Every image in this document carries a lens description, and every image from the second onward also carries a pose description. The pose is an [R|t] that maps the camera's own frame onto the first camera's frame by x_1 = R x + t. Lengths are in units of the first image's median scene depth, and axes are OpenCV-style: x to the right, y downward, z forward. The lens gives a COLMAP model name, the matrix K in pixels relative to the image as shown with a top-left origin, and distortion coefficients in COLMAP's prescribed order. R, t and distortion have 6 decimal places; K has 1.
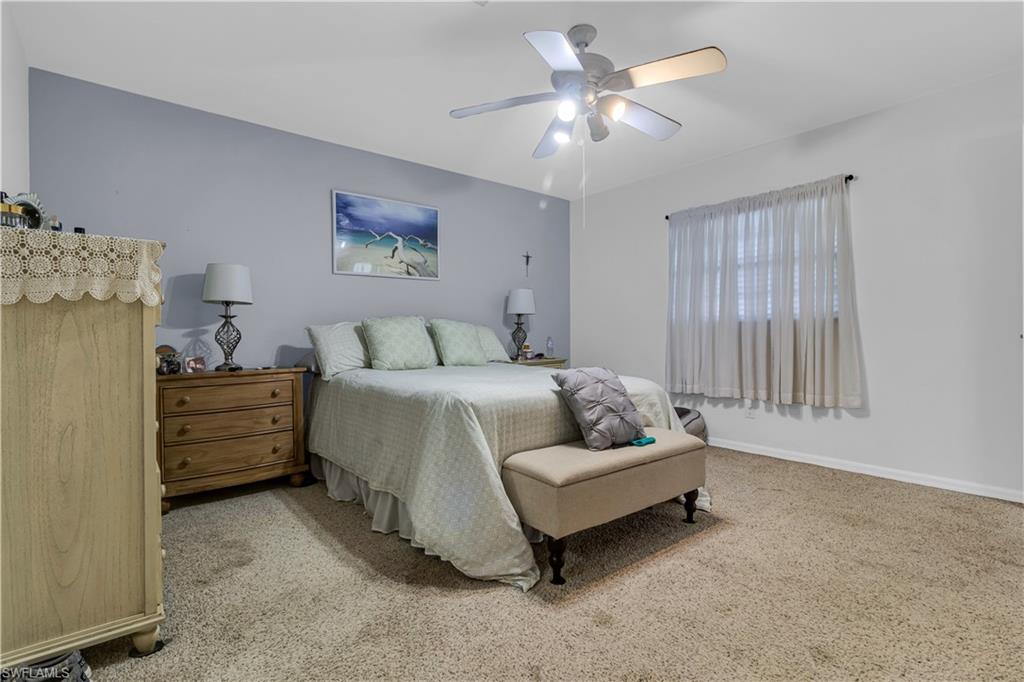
lens RADIAL K [[460.0, 0, 517.7], [0, 460.0, 338.6], [0, 0, 1]] dist [-0.021159, 0.000054]
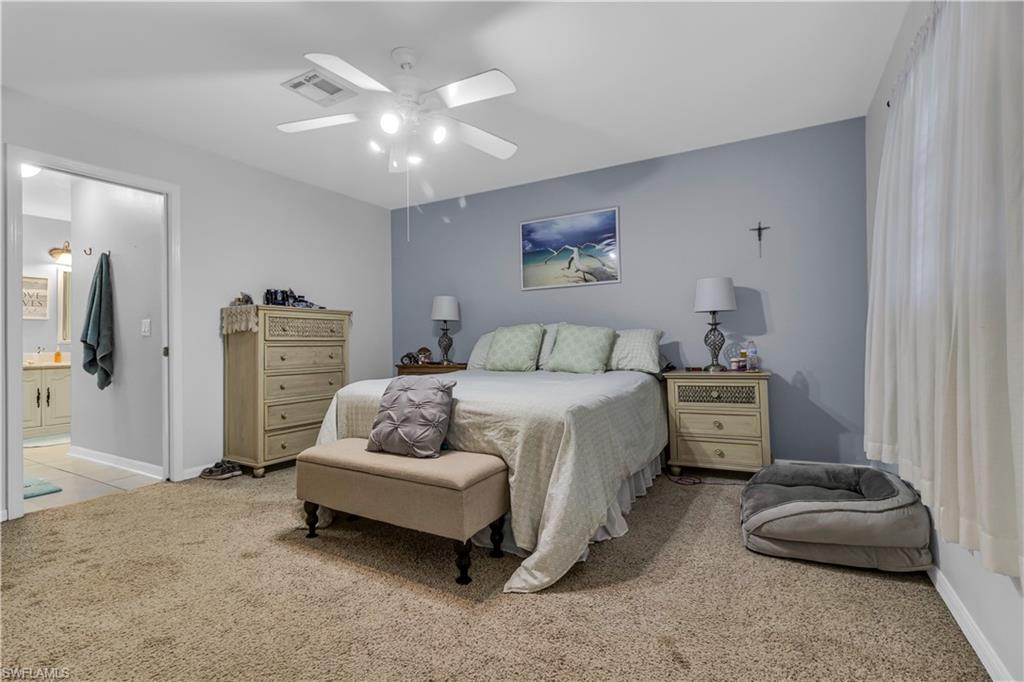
lens RADIAL K [[460.0, 0, 517.7], [0, 460.0, 338.6], [0, 0, 1]] dist [-0.021159, 0.000054]
pose [[0.374113, -0.007568, -0.927352, 0.676987], [0.002971, 0.999971, -0.006962, -0.004678], [0.927378, -0.000150, 0.374125, 0.484152]]
